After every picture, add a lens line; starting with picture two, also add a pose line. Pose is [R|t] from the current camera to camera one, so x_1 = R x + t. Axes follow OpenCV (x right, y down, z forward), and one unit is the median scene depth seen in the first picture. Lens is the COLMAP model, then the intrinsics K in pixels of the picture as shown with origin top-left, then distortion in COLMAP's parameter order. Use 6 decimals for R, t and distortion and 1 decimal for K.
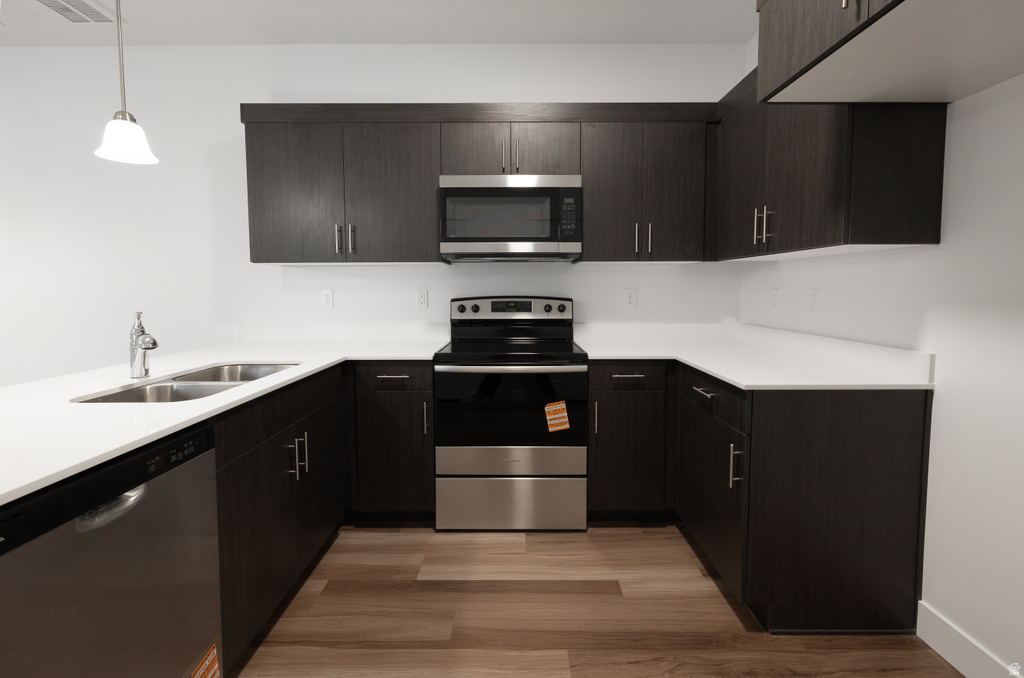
lens RADIAL K [[437.0, 0, 518.8], [0, 437.0, 329.7], [0, 0, 1]] dist [0.000183, -0.000201]
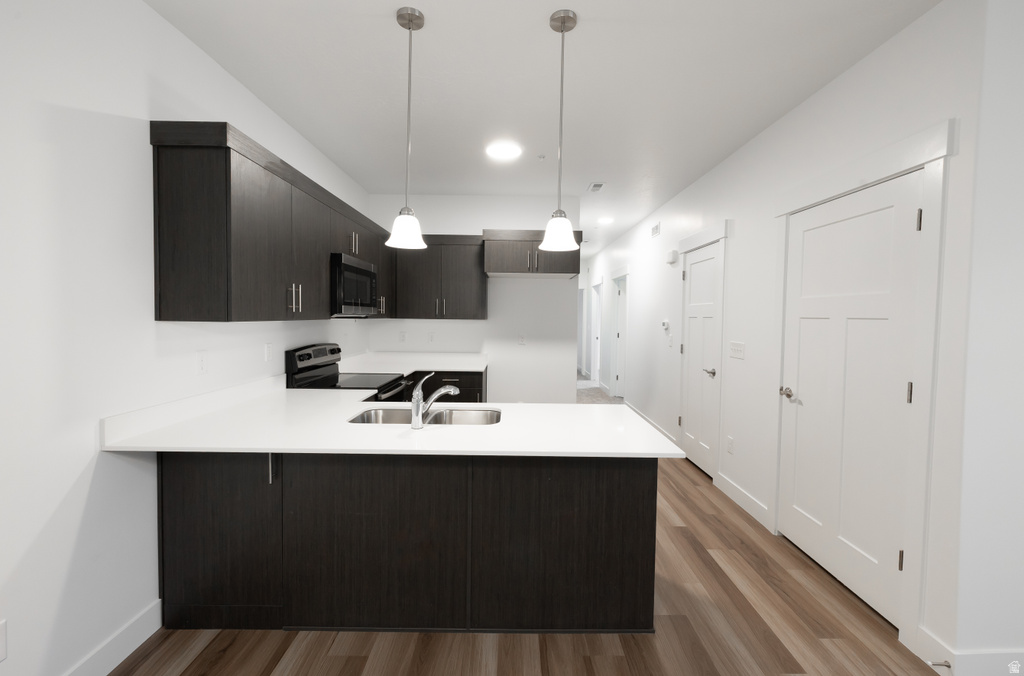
lens RADIAL K [[437.0, 0, 518.8], [0, 437.0, 328.7], [0, 0, 1]] dist [0.000183, -0.000201]
pose [[-0.002064, -0.028759, 0.999584, -1.319248], [0.080310, 0.996353, 0.028832, -0.114822], [-0.996768, 0.080336, 0.000254, 0.413700]]
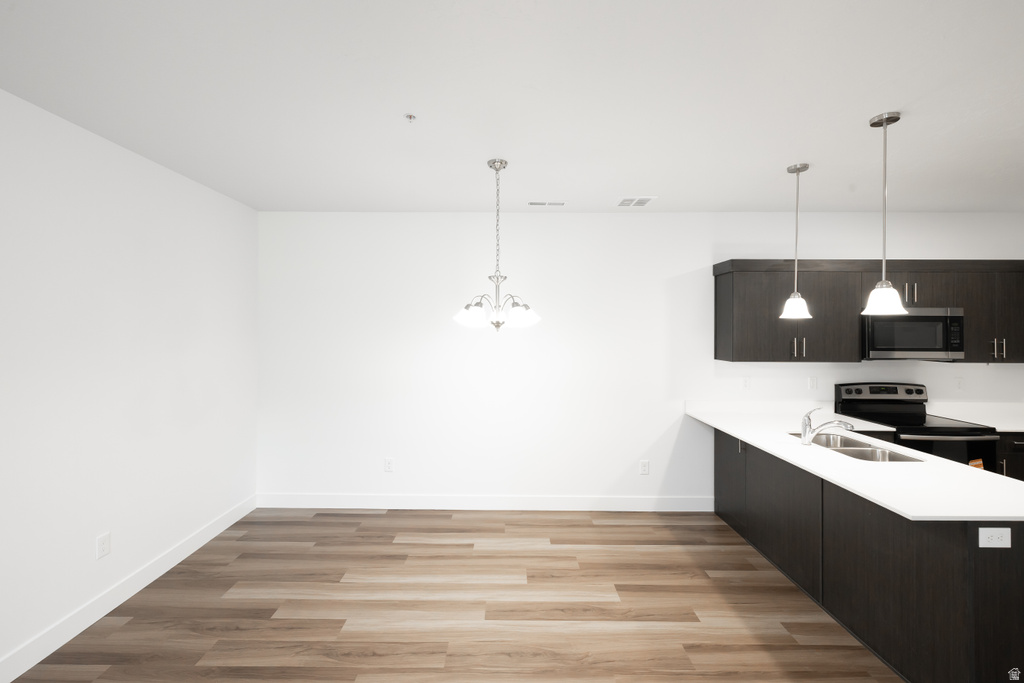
lens RADIAL K [[416.4, 0, 512.0], [0, 416.4, 341.5], [0, 0, 1]] dist [-0.003259, -0.000224]
pose [[0.999950, 0.009031, 0.004261, -1.292550], [-0.008691, 0.997228, -0.073901, -0.104744], [-0.004917, 0.073861, 0.997256, -0.387242]]
